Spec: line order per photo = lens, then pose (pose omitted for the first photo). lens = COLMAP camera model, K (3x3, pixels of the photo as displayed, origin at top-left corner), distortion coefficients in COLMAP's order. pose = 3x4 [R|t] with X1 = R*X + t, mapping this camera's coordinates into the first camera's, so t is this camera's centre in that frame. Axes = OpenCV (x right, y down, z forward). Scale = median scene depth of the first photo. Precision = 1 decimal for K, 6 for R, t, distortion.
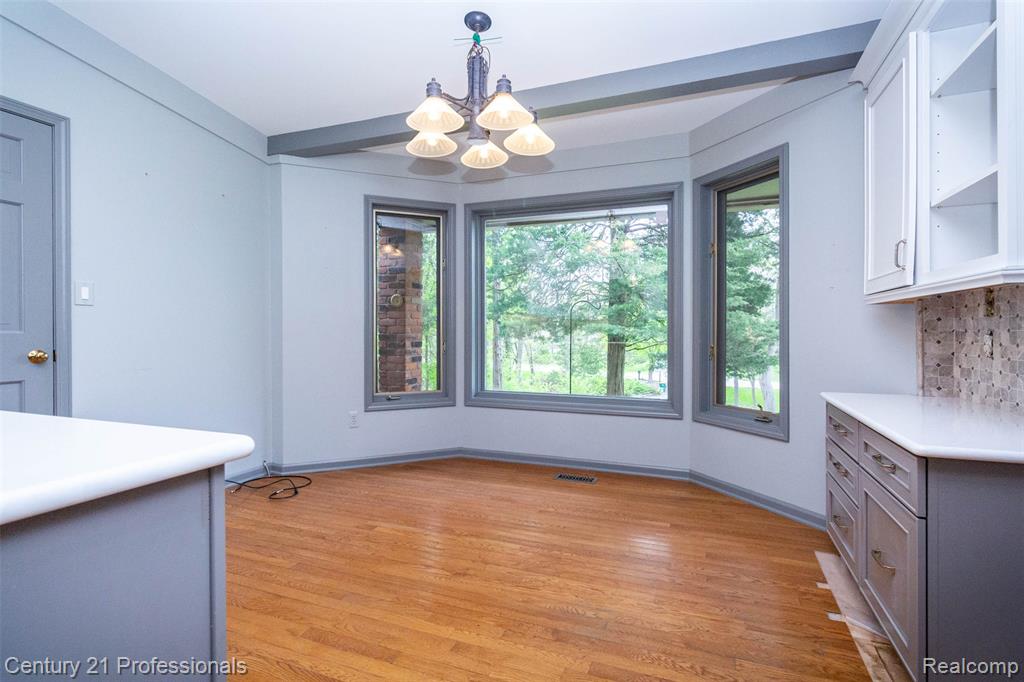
lens RADIAL K [[485.7, 0, 501.8], [0, 485.7, 334.2], [0, 0, 1]] dist [-0.003233, 0.000641]
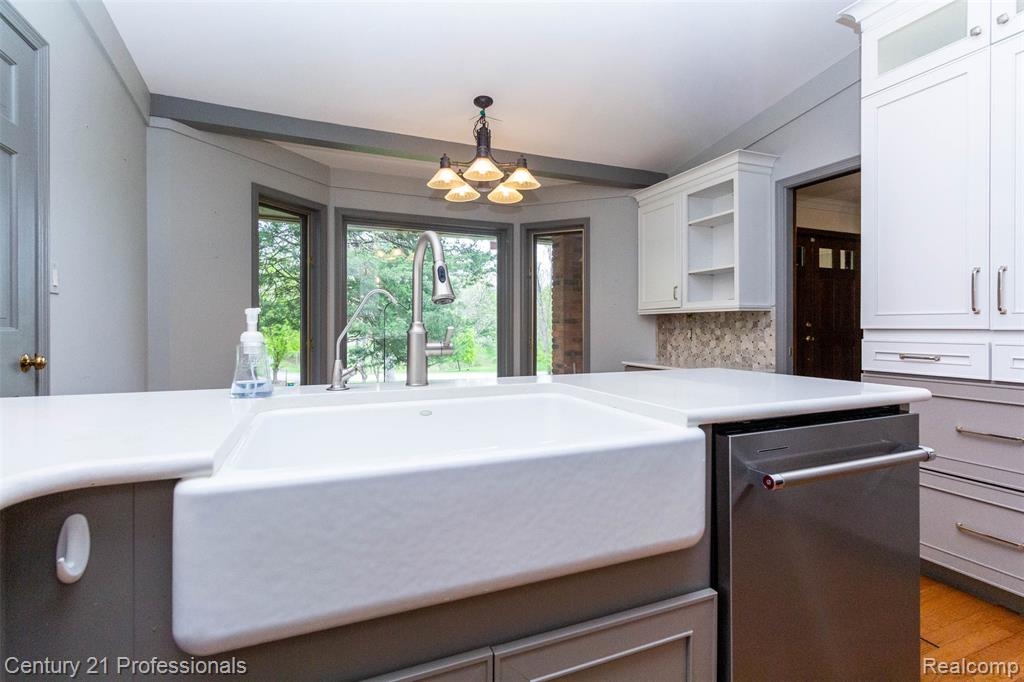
lens RADIAL K [[485.7, 0, 516.8], [0, 485.7, 329.0], [0, 0, 1]] dist [-0.003233, 0.000641]
pose [[0.712752, -0.000486, 0.701416, -0.637009], [0.004861, 0.999979, -0.004247, 0.001101], [-0.701399, 0.006437, 0.712740, -0.023072]]
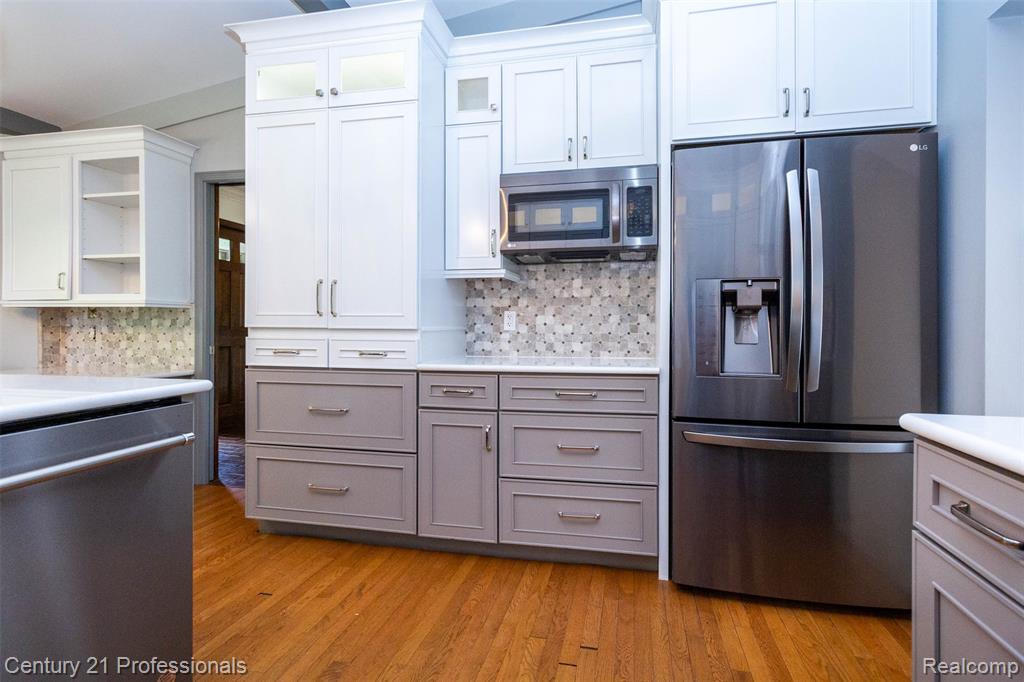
lens RADIAL K [[485.7, 0, 543.9], [0, 485.7, 328.5], [0, 0, 1]] dist [-0.003233, 0.000641]
pose [[-0.199909, 0.000002, 0.979814, -0.627847], [0.001914, 0.999998, 0.000388, 0.002676], [-0.979813, 0.001953, -0.199909, -0.168952]]
